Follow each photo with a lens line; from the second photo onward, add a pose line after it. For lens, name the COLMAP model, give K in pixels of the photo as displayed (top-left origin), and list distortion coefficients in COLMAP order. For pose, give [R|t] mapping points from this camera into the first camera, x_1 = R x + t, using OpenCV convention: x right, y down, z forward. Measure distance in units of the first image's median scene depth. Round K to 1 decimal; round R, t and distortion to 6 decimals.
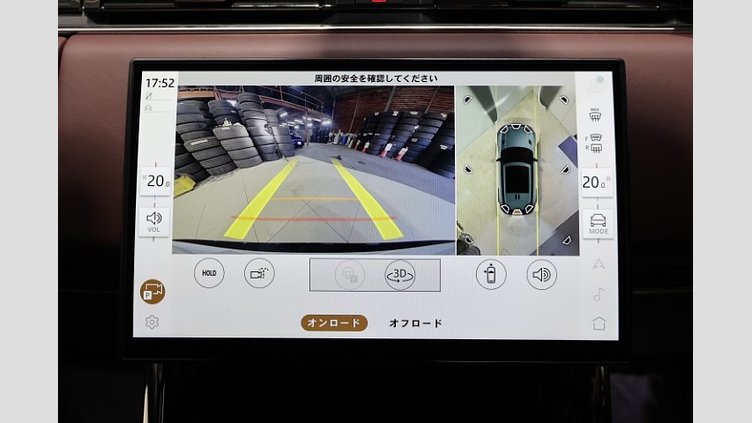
lens RADIAL K [[997.3, 0, 387.3], [0, 997.3, 222.0], [0, 0, 1]] dist [-0.022562, 0.000000]
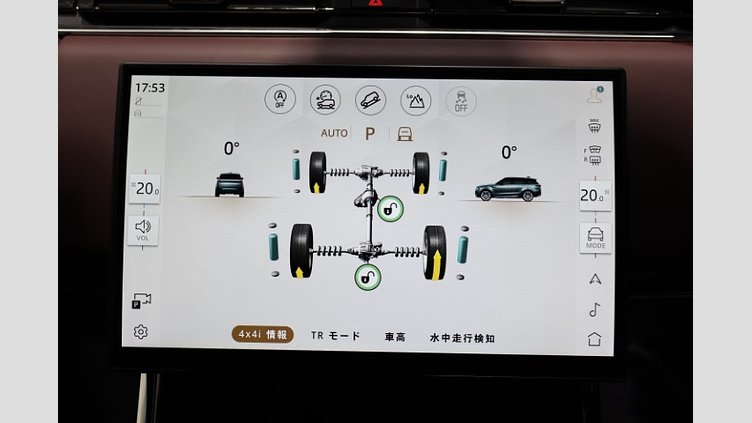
lens RADIAL K [[849.9, 0, 384.6], [0, 849.9, 227.2], [0, 0, 1]] dist [-0.006415, 0.000000]
pose [[0.999923, 0.012158, -0.002443, 0.005912], [-0.012036, 0.998927, 0.044711, -0.042708], [0.002983, -0.044678, 0.998997, 0.161138]]
